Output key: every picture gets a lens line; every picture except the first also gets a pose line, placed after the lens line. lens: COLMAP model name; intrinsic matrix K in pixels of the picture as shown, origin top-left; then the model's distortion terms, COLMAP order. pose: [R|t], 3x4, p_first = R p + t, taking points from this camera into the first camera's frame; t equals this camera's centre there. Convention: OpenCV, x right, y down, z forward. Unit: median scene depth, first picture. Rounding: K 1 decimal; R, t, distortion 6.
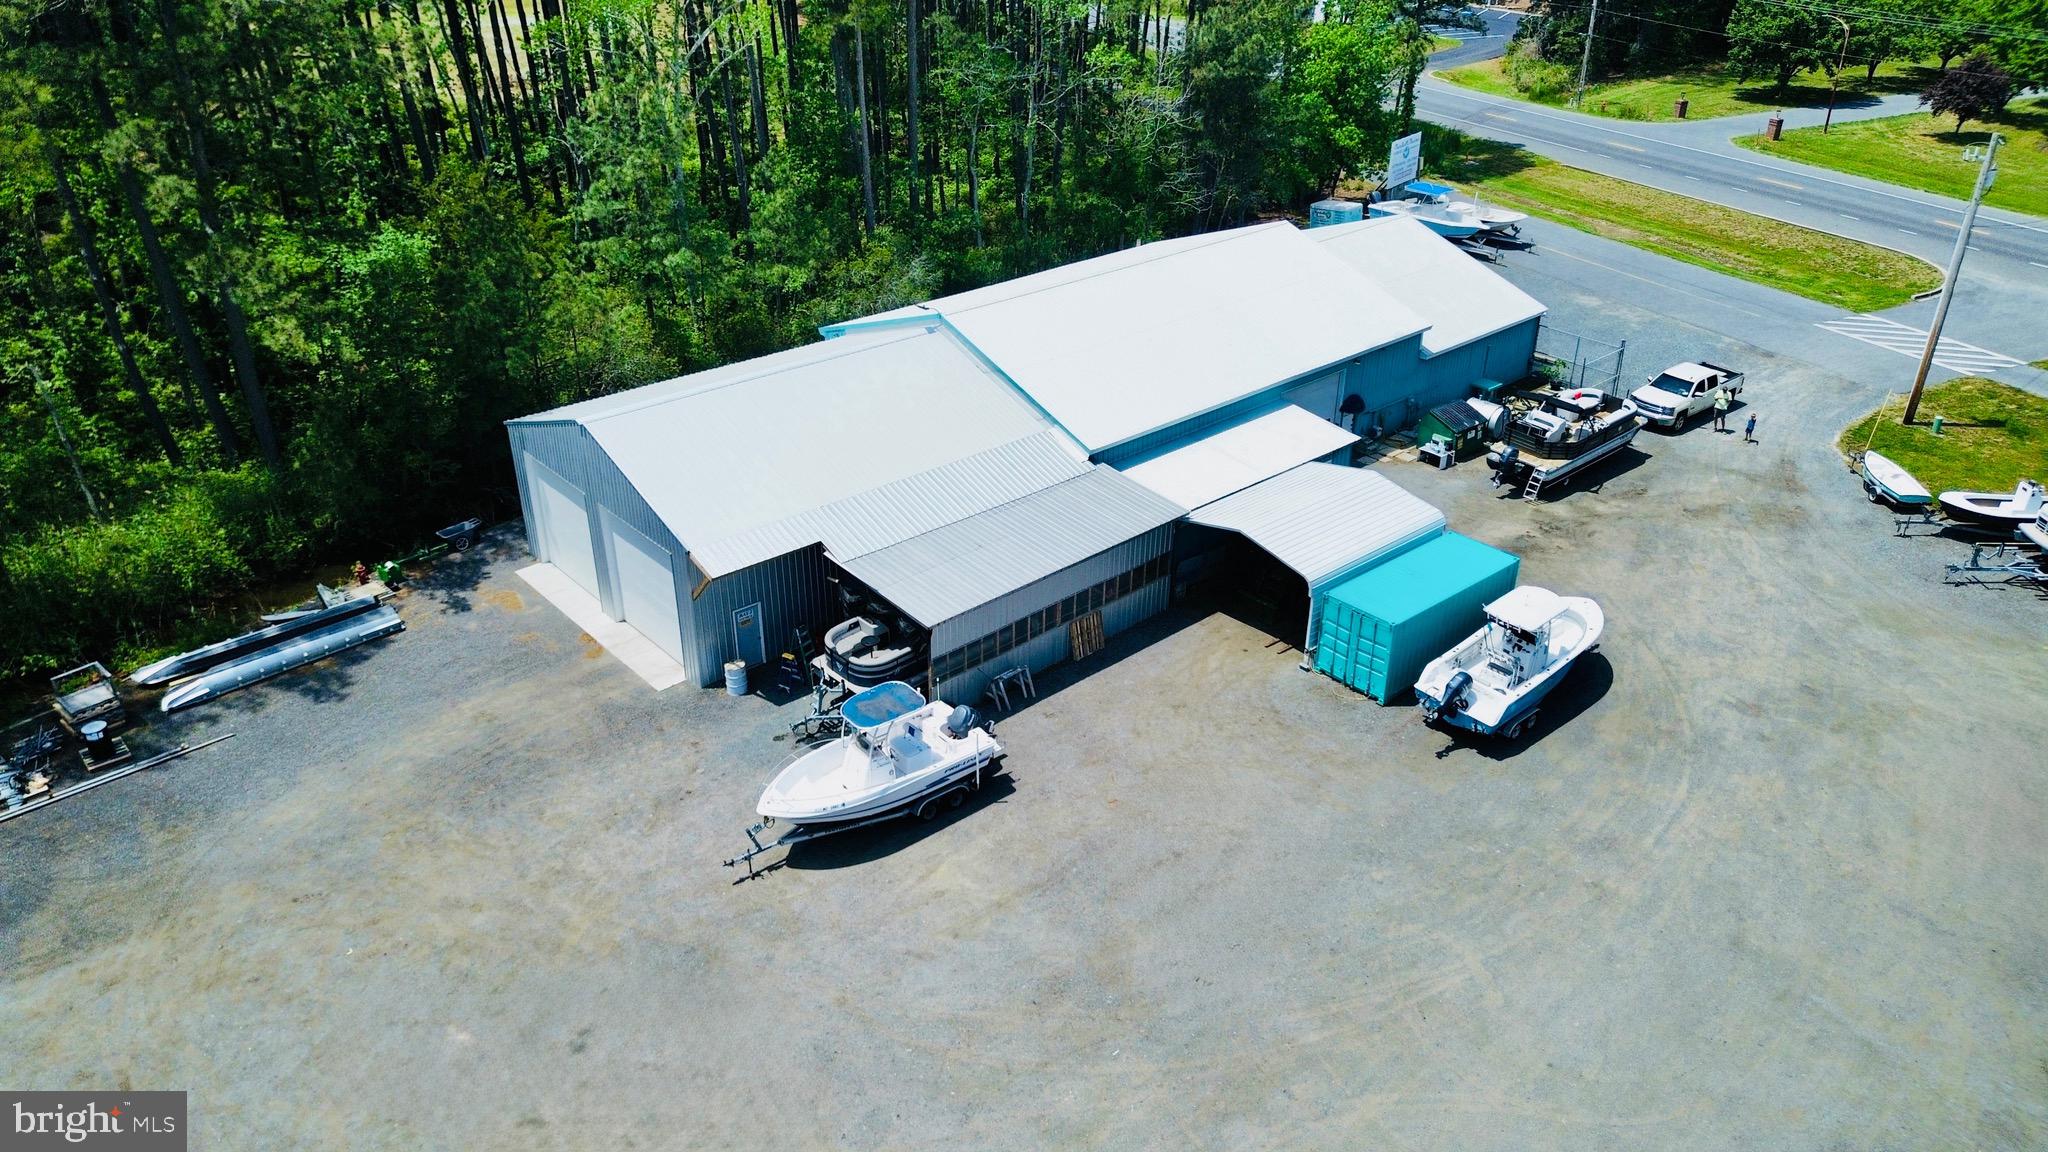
lens RADIAL K [[1459.2, 0, 1020.9], [0, 1459.2, 568.2], [0, 0, 1]] dist [0.052830, -0.045285]
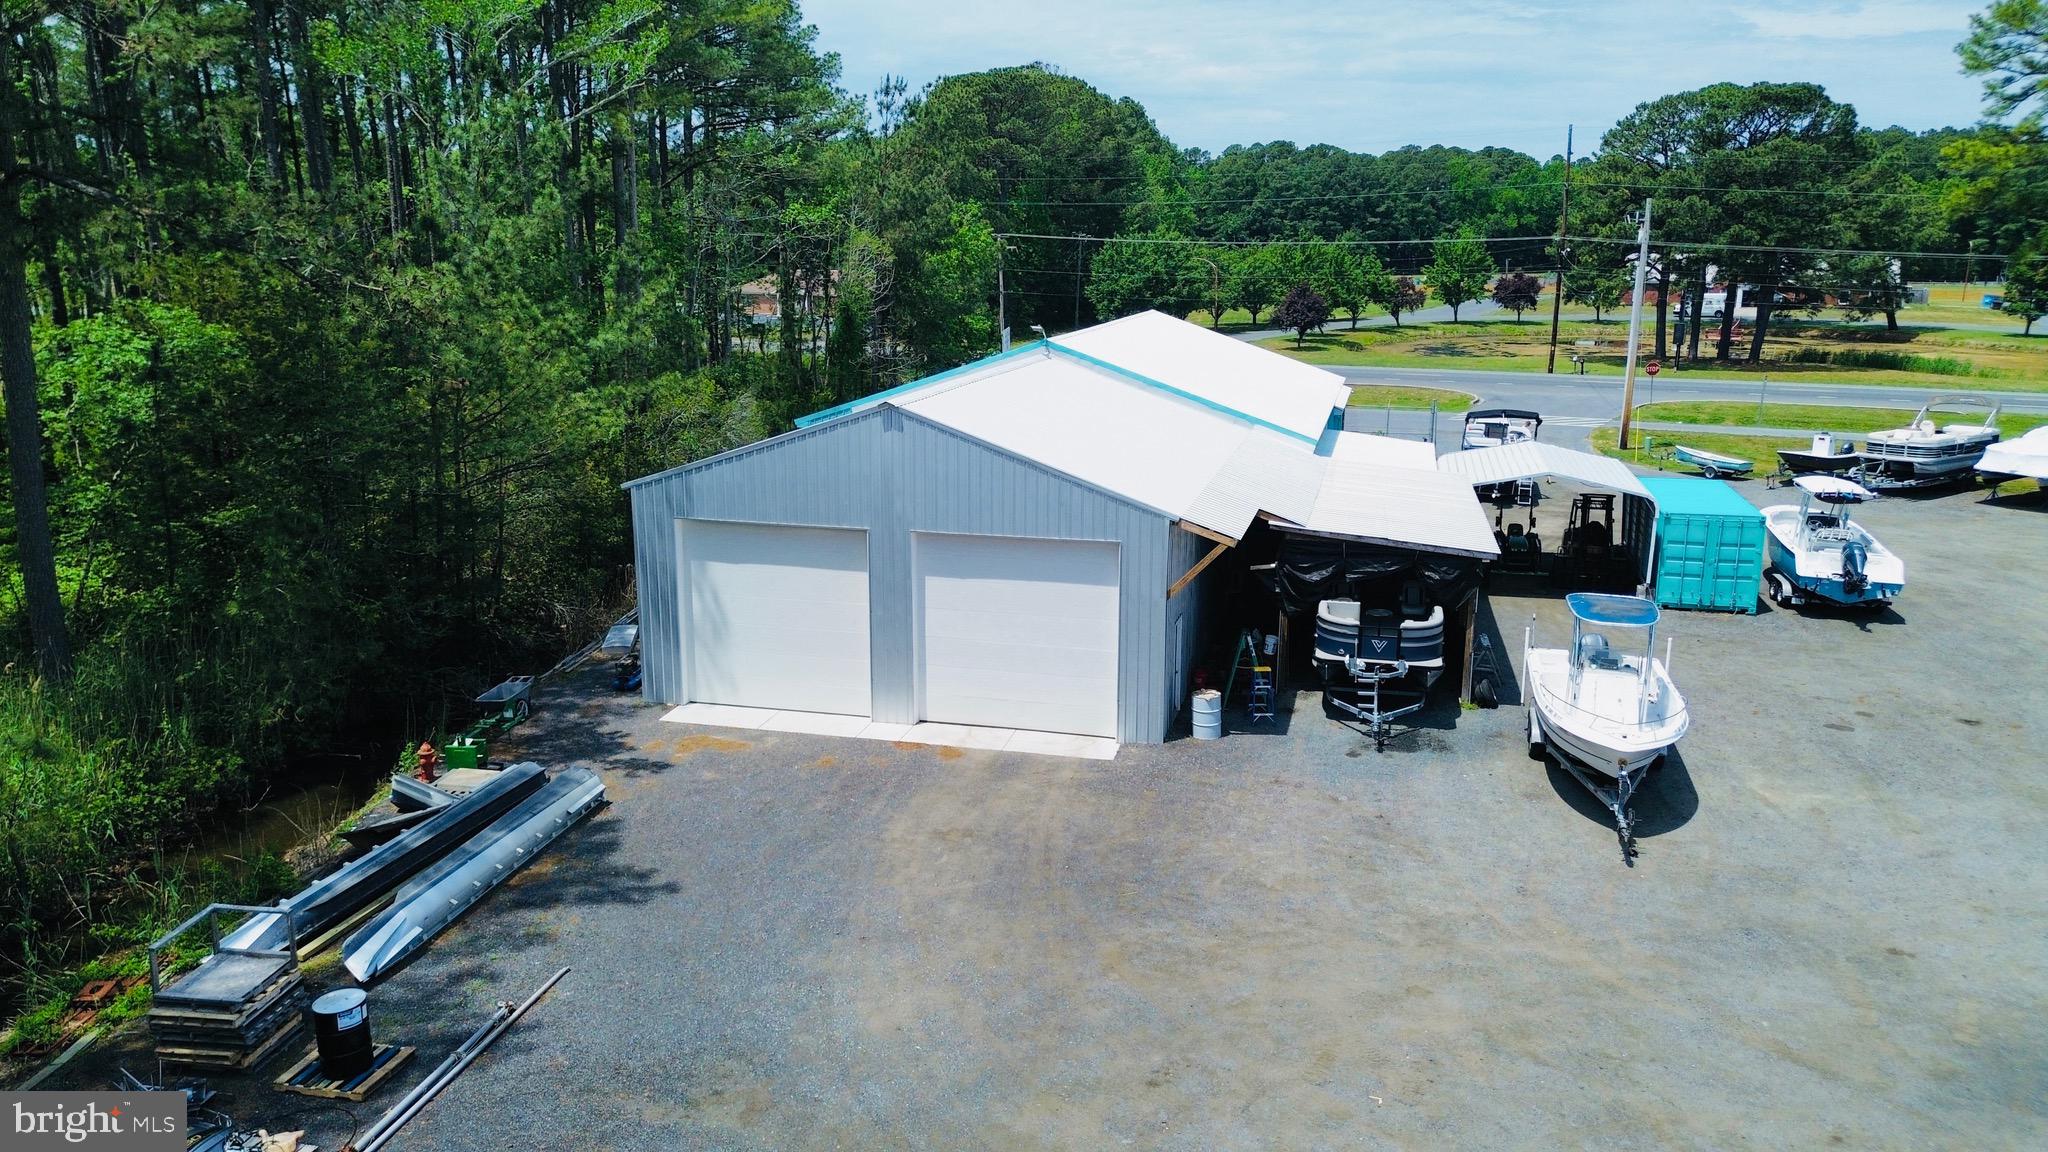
lens RADIAL K [[1459.2, 0, 1023.8], [0, 1459.2, 573.9], [0, 0, 1]] dist [0.052830, -0.045285]
pose [[0.823316, -0.127098, 0.553170, -0.610065], [0.267788, 0.946297, -0.181141, 0.107488], [-0.500440, 0.297269, 0.813136, 0.435892]]
